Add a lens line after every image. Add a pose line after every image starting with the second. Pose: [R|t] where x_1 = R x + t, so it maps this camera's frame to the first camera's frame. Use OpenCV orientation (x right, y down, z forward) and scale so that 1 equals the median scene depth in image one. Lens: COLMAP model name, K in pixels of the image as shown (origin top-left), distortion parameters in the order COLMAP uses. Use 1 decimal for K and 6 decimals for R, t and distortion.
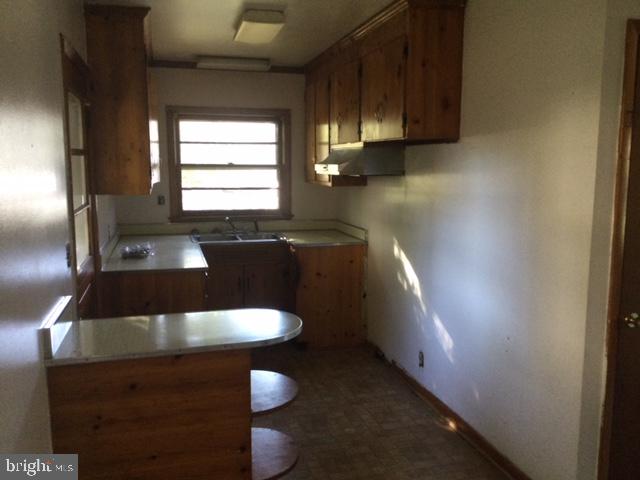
lens RADIAL K [[569.0, 0, 319.3], [0, 569.0, 240.5], [0, 0, 1]] dist [0.021137, -0.053862]
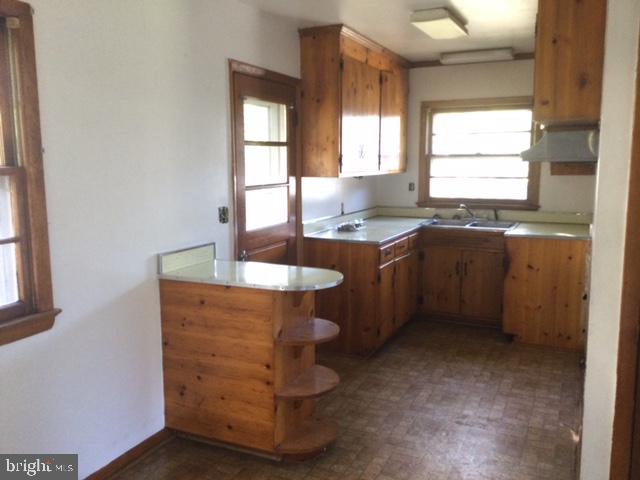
lens RADIAL K [[569.0, 0, 314.6], [0, 569.0, 241.0], [0, 0, 1]] dist [0.021137, -0.053862]
pose [[0.754576, 0.088180, -0.650261, 0.338265], [-0.081946, 0.995836, 0.039951, 0.007044], [0.651076, 0.023141, 0.758659, 0.029523]]
